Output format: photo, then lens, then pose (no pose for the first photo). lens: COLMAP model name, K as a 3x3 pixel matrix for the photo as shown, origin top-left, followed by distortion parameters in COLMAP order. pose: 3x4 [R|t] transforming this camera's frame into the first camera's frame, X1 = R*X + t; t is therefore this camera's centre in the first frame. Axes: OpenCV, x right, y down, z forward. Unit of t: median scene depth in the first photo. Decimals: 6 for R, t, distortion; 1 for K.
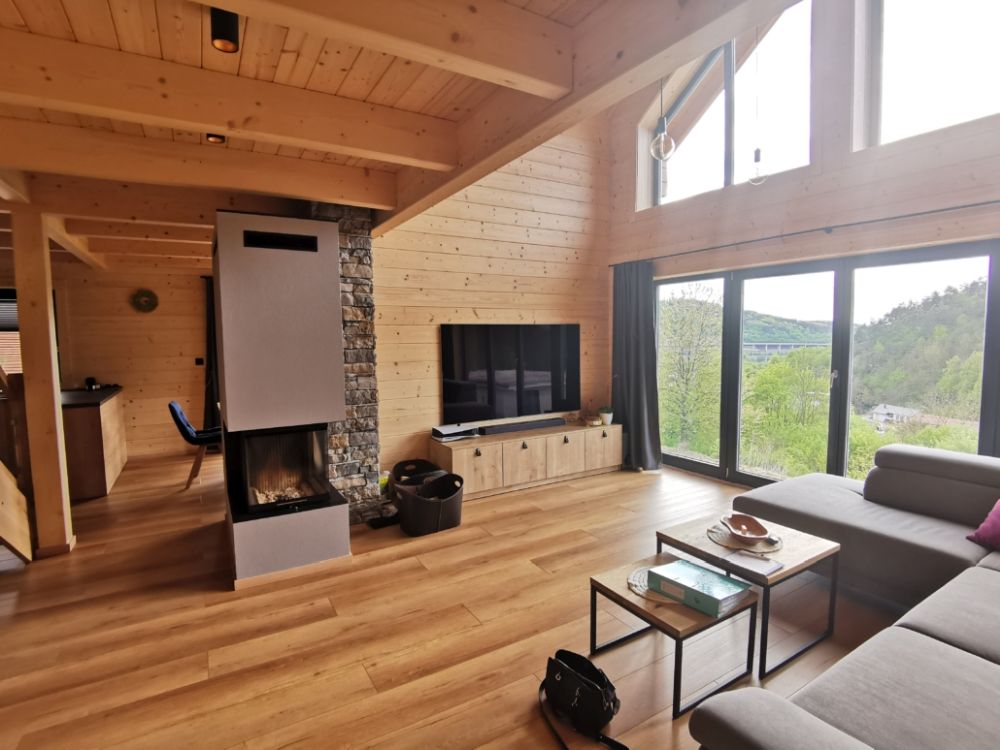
lens RADIAL K [[497.4, 0, 500.0], [0, 497.4, 375.0], [0, 0, 1]] dist [-0.000745, -0.029317]
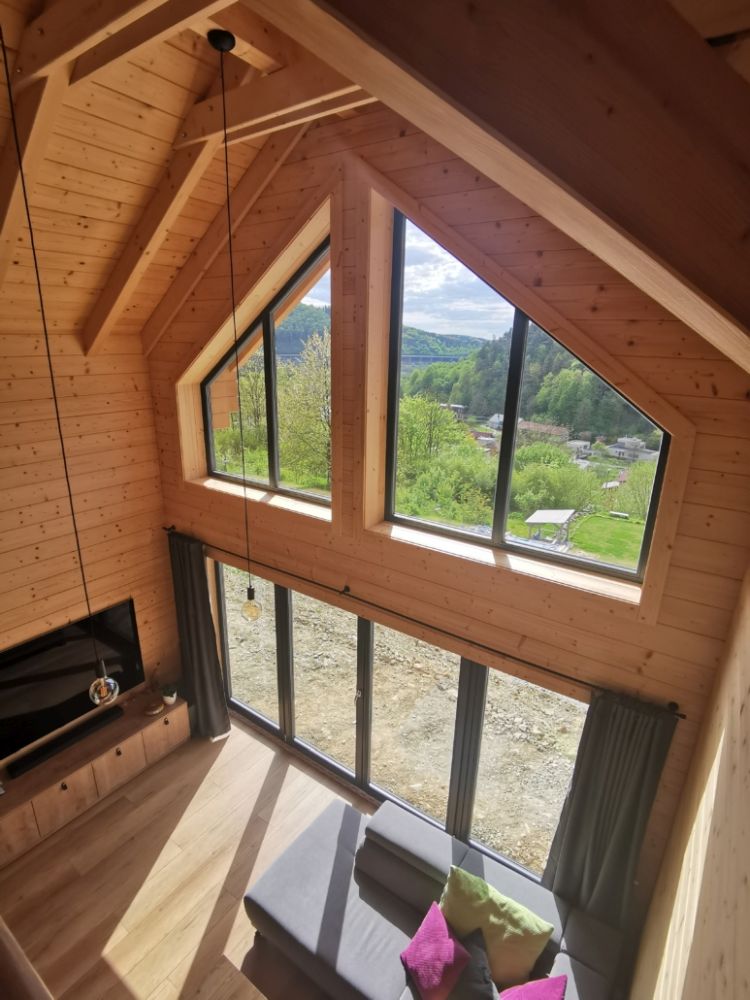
lens RADIAL K [[497.4, 0, 375.0], [0, 497.4, 500.0], [0, 0, 1]] dist [-0.000745, -0.029317]
pose [[0.912180, -0.095318, 0.398550, 0.231594], [0.004268, 0.974729, 0.223349, -0.501837], [-0.409768, -0.202033, 0.889535, 0.061224]]
